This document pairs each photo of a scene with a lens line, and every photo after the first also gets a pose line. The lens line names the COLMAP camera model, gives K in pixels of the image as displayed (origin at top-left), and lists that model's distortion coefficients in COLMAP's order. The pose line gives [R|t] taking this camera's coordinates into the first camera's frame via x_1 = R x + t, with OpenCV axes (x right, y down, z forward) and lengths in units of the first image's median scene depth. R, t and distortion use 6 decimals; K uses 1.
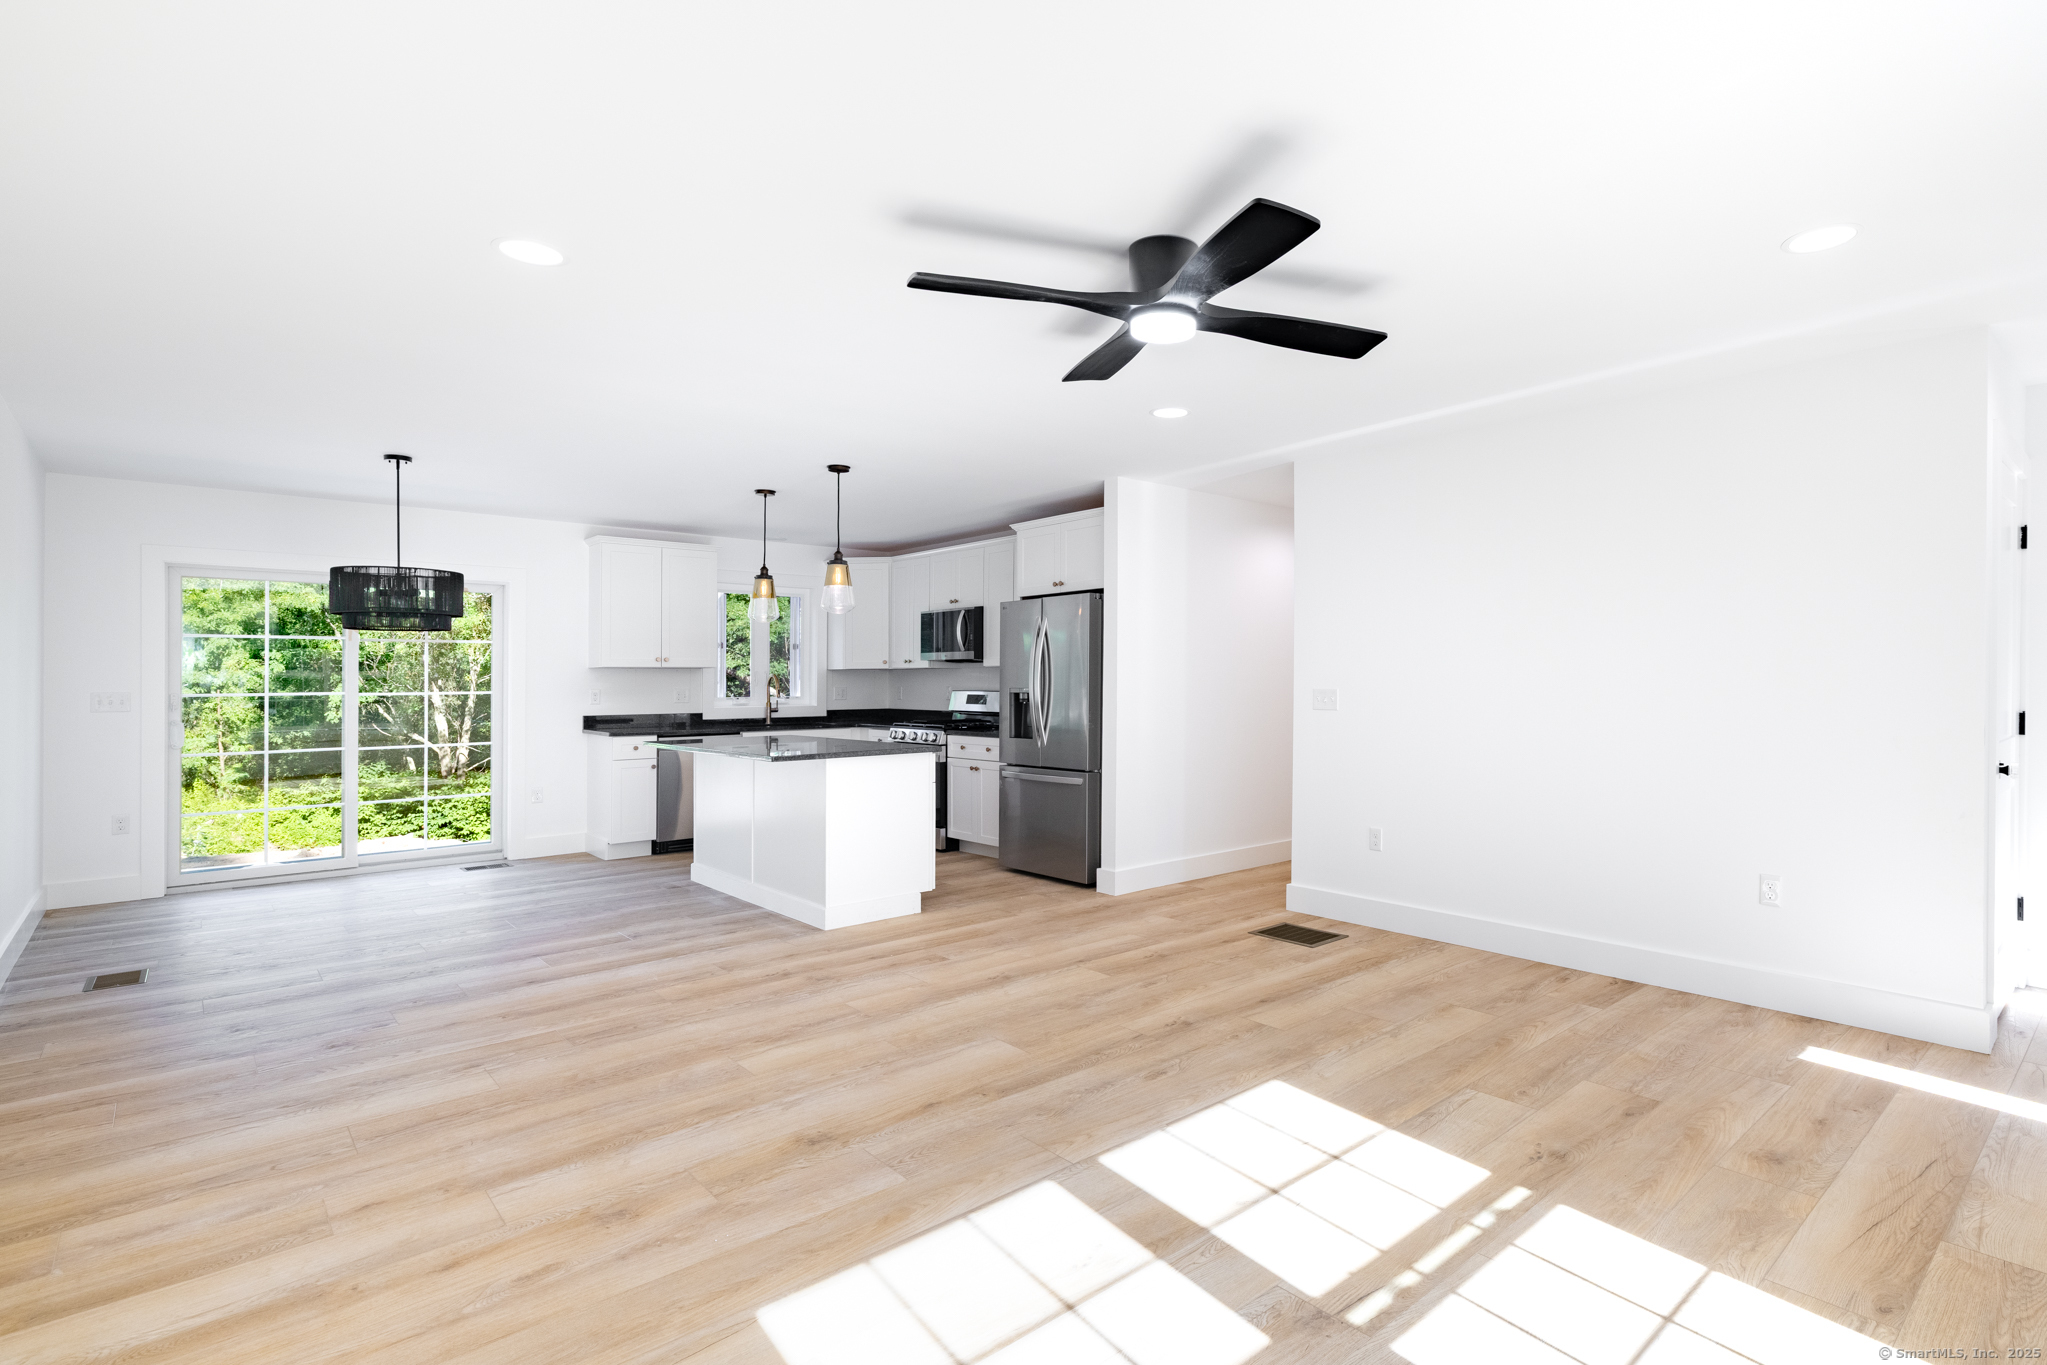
lens RADIAL K [[984.1, 0, 1111.9], [0, 984.1, 671.5], [0, 0, 1]] dist [0.007590, 0.001605]
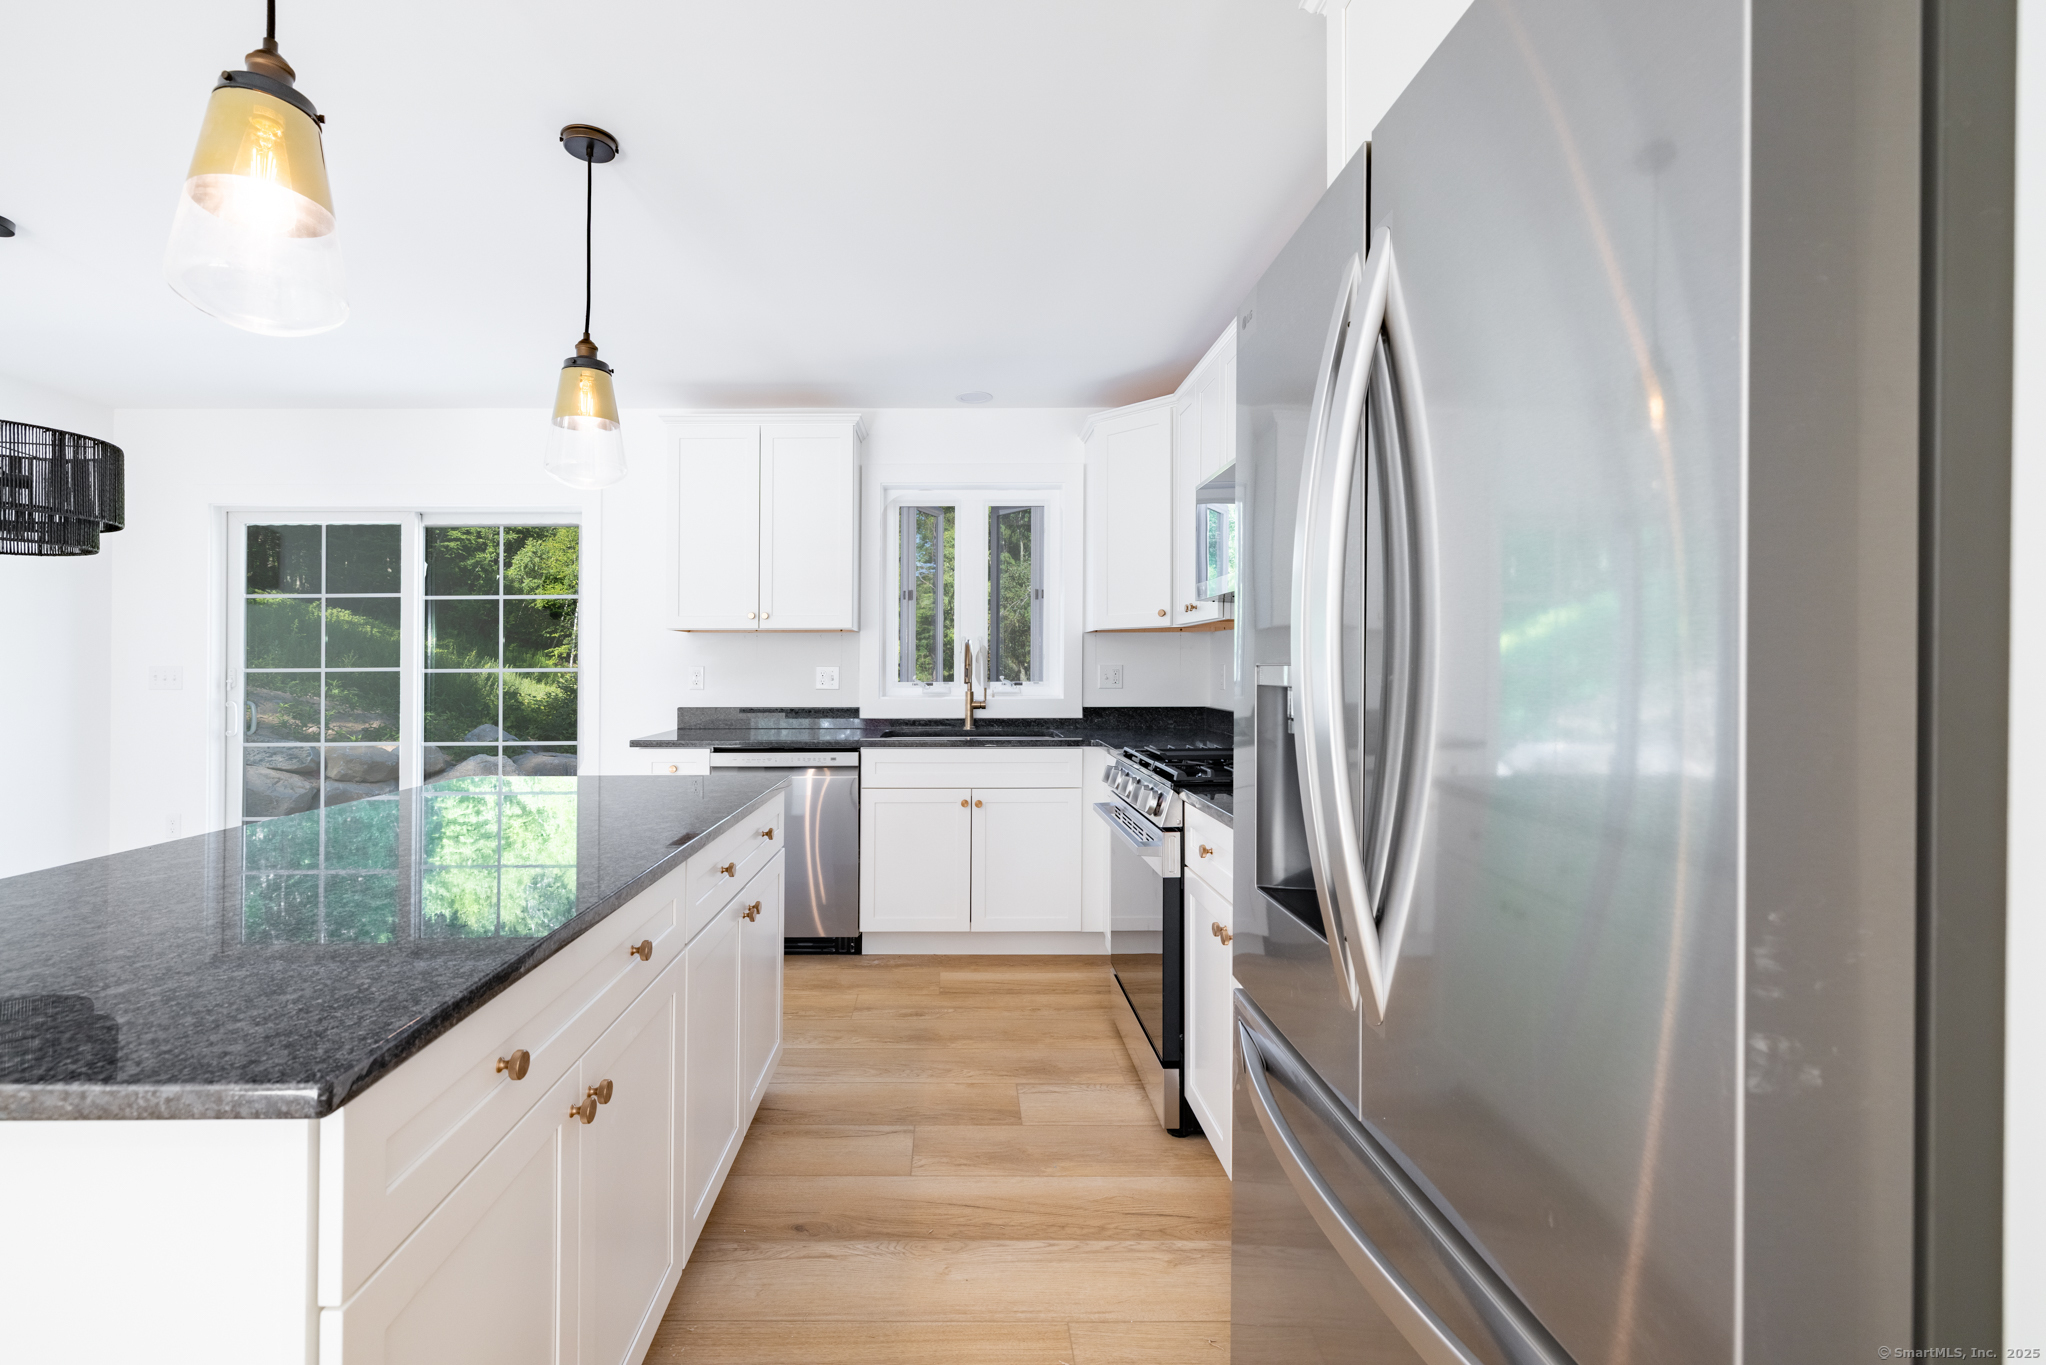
lens RADIAL K [[855.5, 0, 957.1], [0, 855.5, 688.5], [0, 0, 1]] dist [0.003388, 0.000519]
pose [[0.735808, 0.024319, -0.676754, -0.024887], [0.006002, 0.999082, 0.042427, 0.012294], [0.677164, -0.035280, 0.734986, 0.900782]]
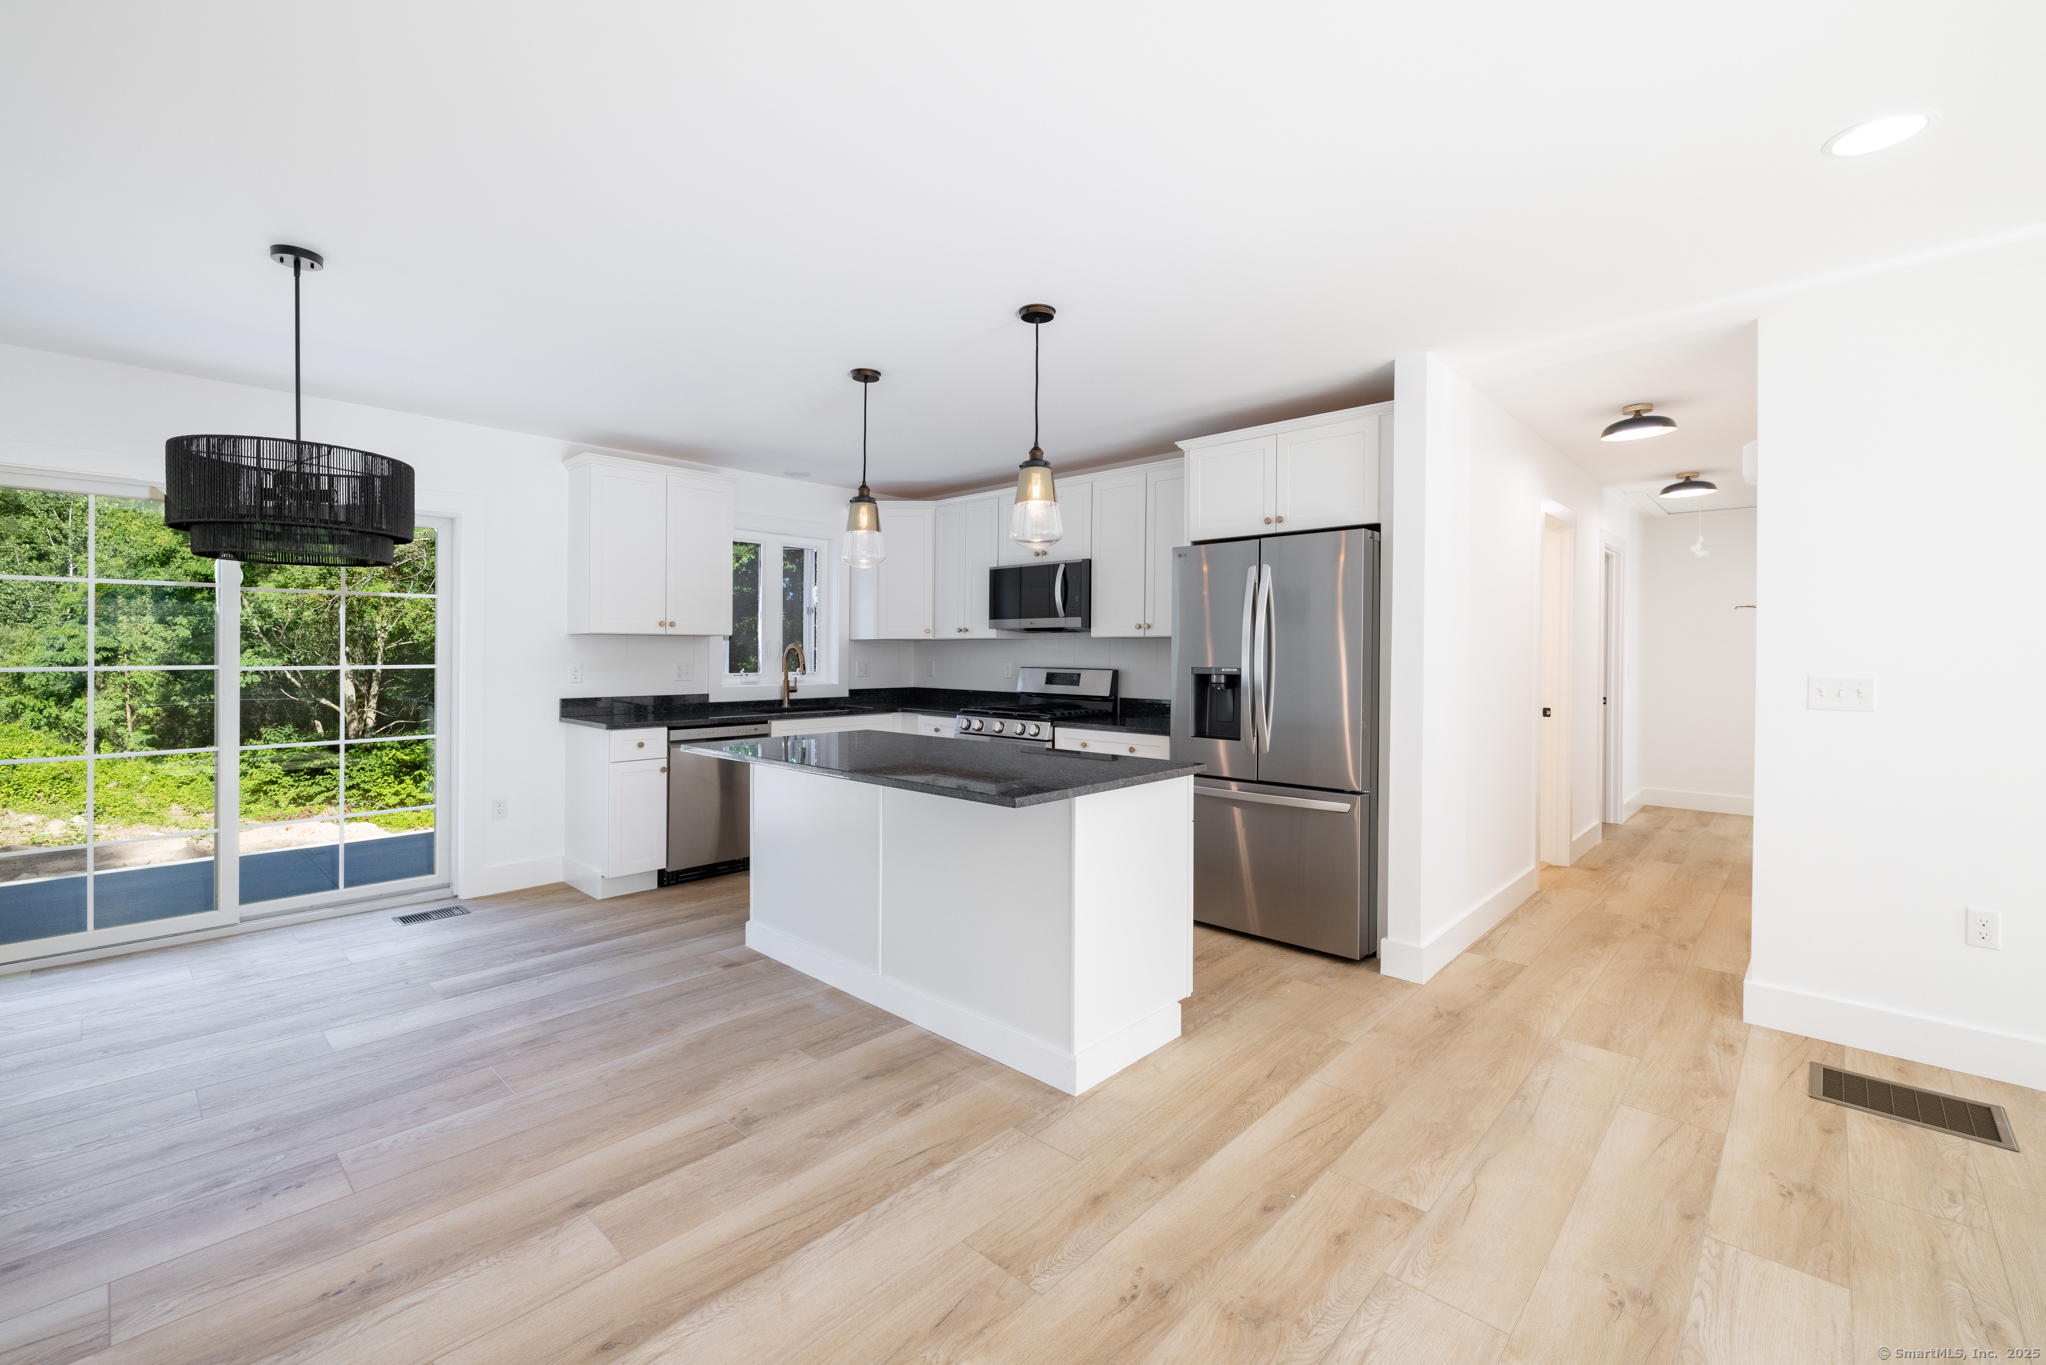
lens RADIAL K [[855.5, 0, 996.7], [0, 855.5, 656.3], [0, 0, 1]] dist [0.003388, 0.000519]
pose [[0.998588, 0.008676, 0.052403, -0.307684], [-0.009397, 0.999864, 0.013526, 0.001834], [-0.052279, -0.014000, 0.998534, 0.432125]]
